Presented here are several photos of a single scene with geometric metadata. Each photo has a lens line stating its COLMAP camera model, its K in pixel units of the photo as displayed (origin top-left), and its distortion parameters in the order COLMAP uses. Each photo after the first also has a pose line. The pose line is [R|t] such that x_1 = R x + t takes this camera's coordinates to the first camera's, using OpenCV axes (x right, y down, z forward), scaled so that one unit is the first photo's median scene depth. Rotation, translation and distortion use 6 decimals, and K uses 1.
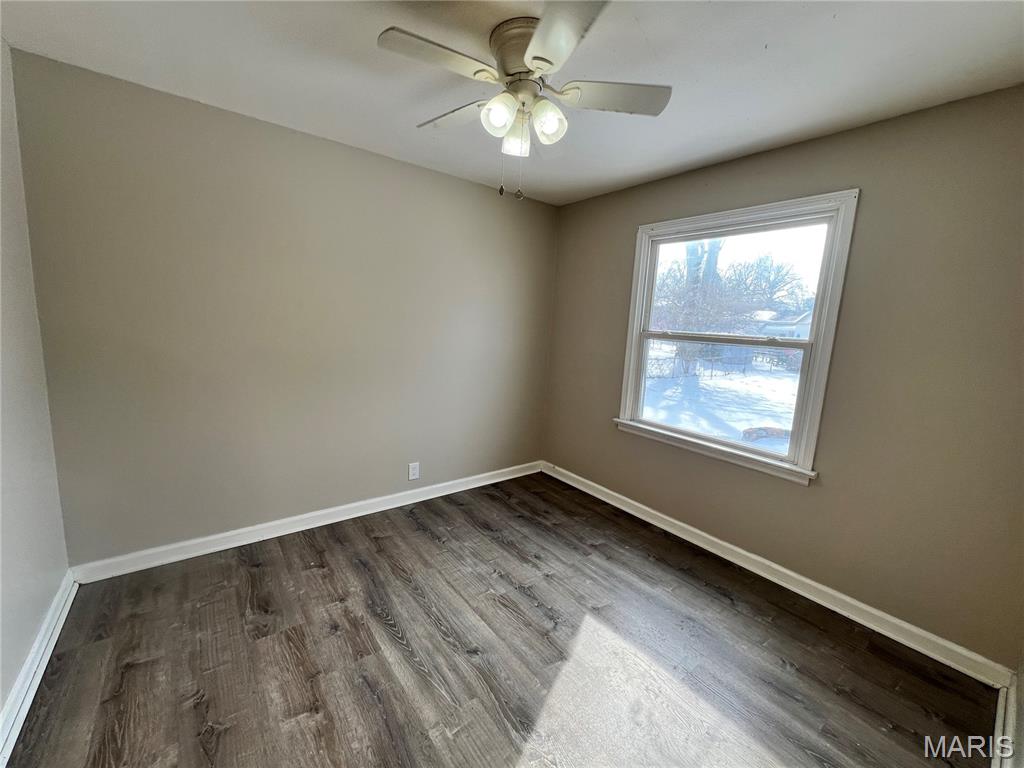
lens RADIAL K [[409.2, 0, 510.9], [0, 409.2, 381.8], [0, 0, 1]] dist [-0.001709, 0.000048]
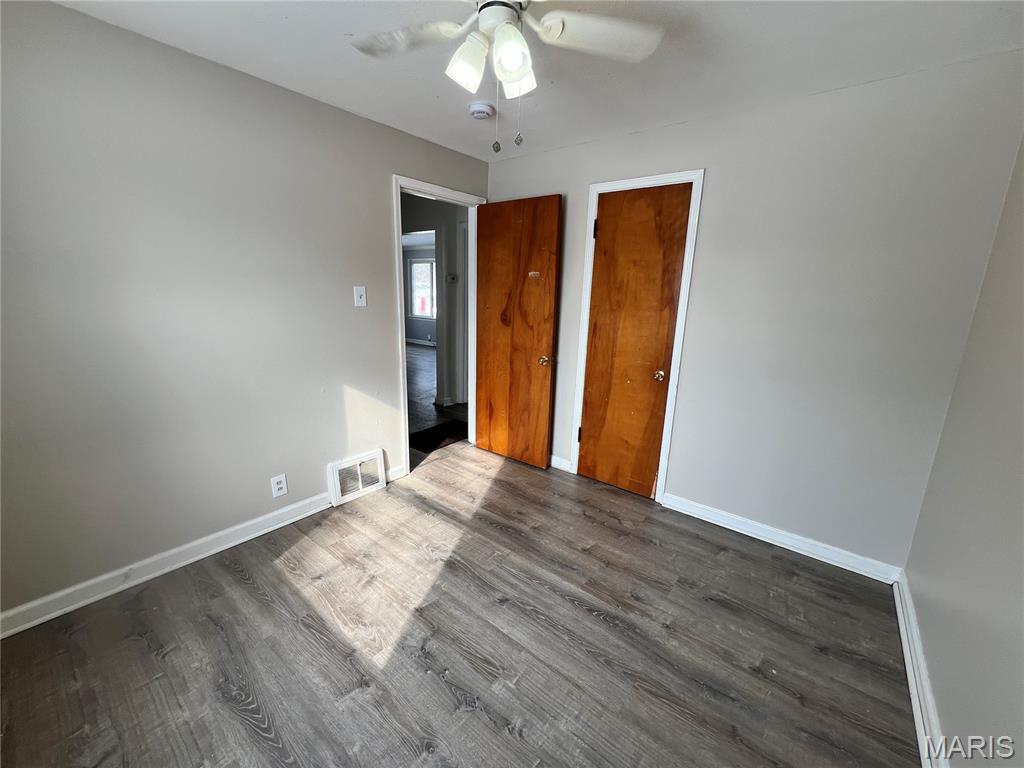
lens RADIAL K [[409.2, 0, 510.9], [0, 409.2, 381.8], [0, 0, 1]] dist [-0.001709, 0.000048]
pose [[-0.968927, -0.025991, -0.245976, 0.165244], [-0.112621, 0.931758, 0.345173, -0.255505], [0.220219, 0.362150, -0.905732, 1.704569]]
